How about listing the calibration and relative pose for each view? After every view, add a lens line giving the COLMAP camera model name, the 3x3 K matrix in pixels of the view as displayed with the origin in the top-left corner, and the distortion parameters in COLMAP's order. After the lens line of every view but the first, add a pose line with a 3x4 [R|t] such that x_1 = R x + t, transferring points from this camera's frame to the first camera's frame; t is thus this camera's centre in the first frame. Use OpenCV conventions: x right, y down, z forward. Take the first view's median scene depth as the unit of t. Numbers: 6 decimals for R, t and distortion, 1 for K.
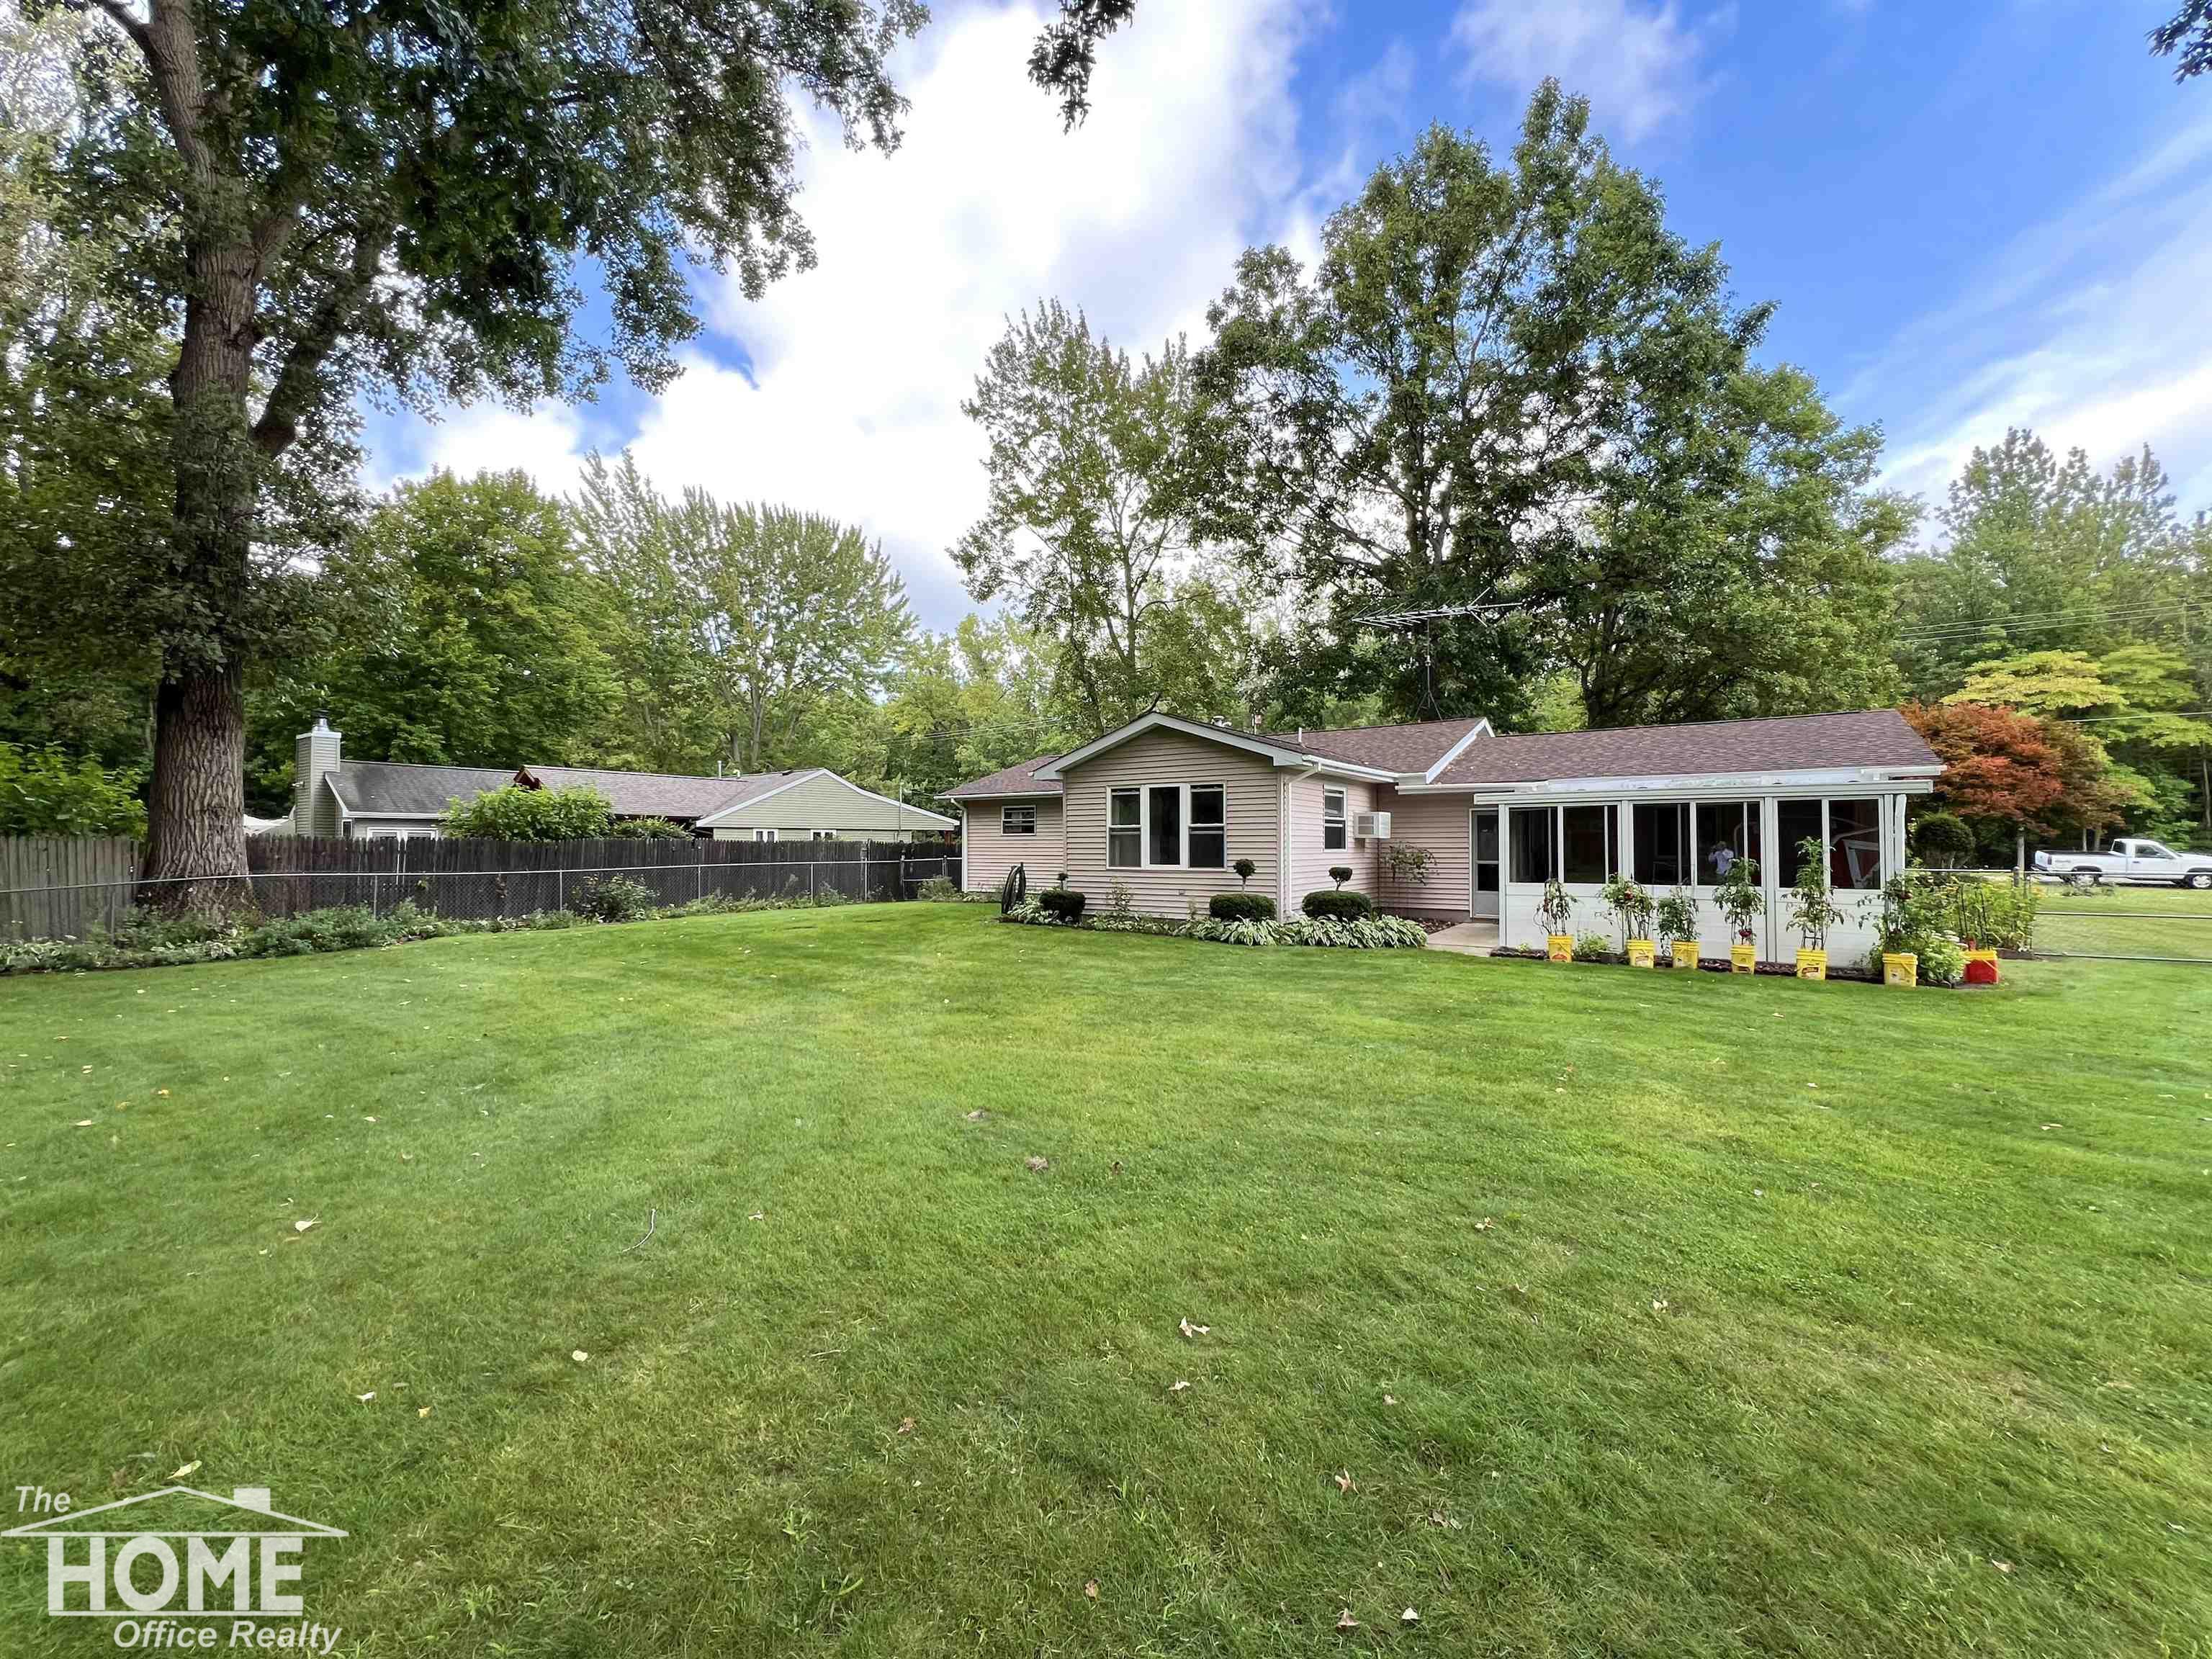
lens RADIAL K [[867.7, 0, 1113.6], [0, 867.7, 833.5], [0, 0, 1]] dist [-0.003036, -0.000312]
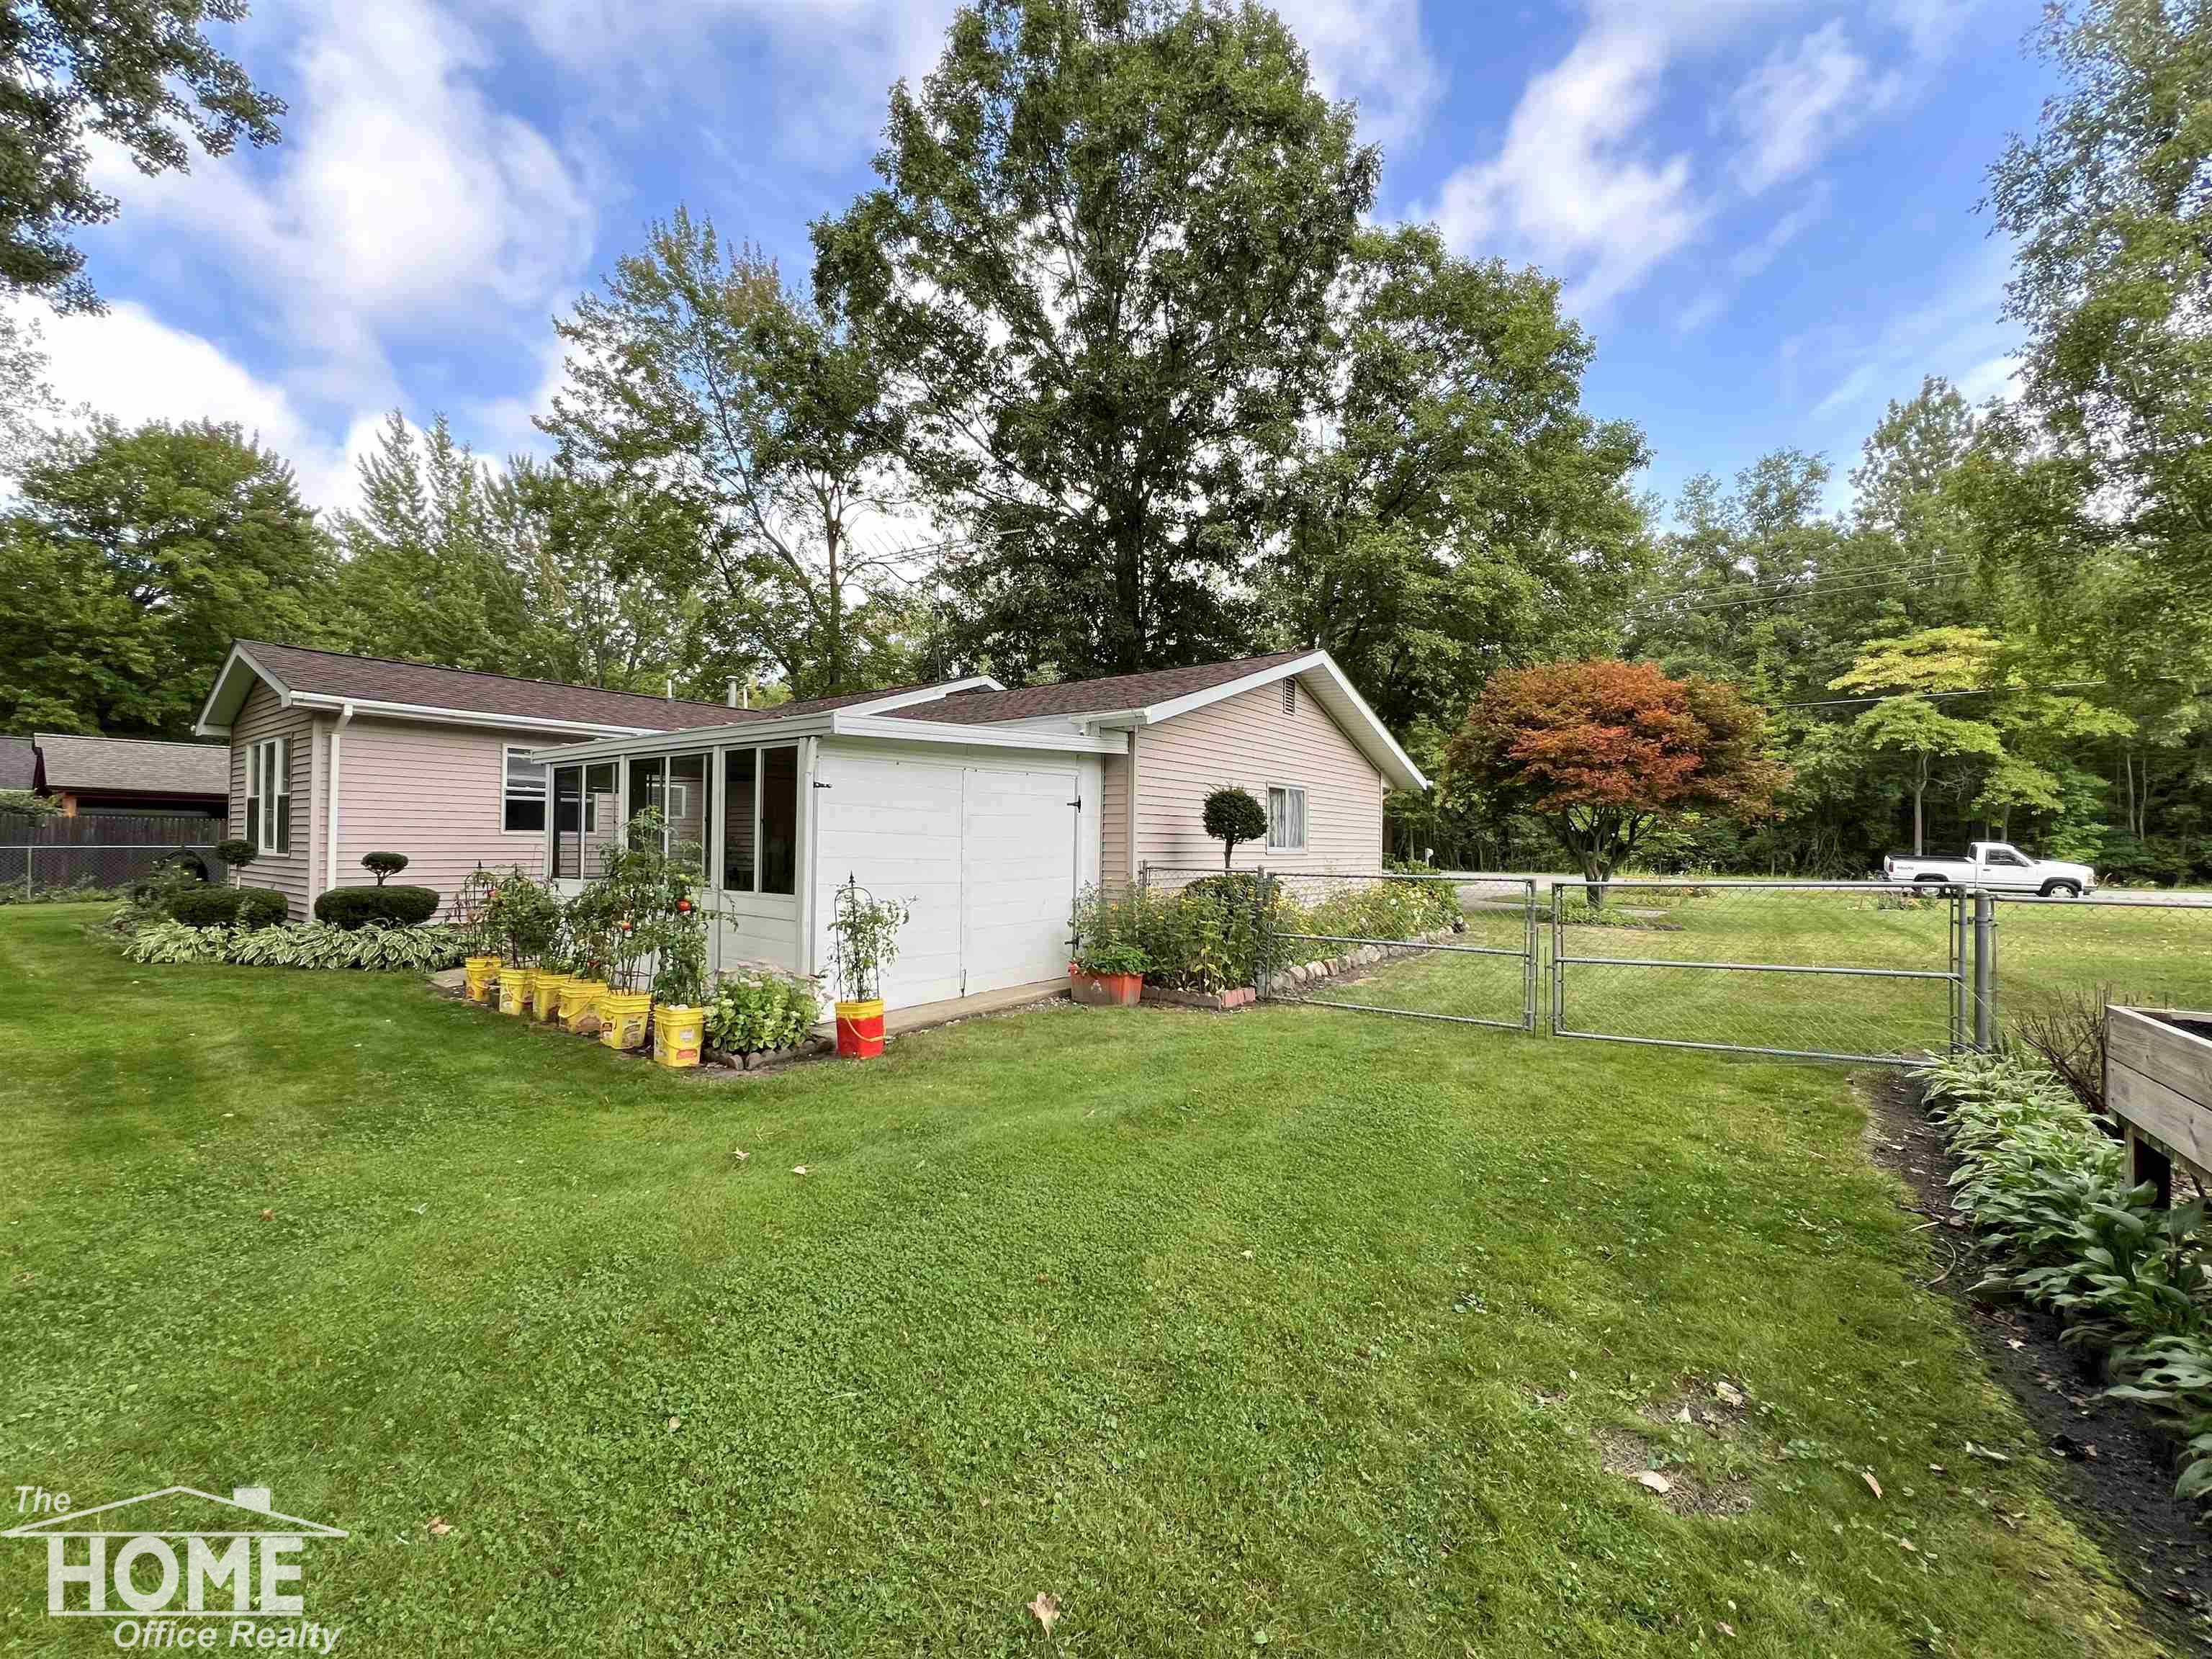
lens RADIAL K [[887.8, 0, 1106.0], [0, 887.8, 829.5], [0, 0, 1]] dist [0.001131, 0.000073]
pose [[0.999664, 0.009538, -0.024117, 0.279960], [-0.009669, 0.999939, -0.005308, 0.005345], [0.024065, 0.005539, 0.999695, 0.093914]]
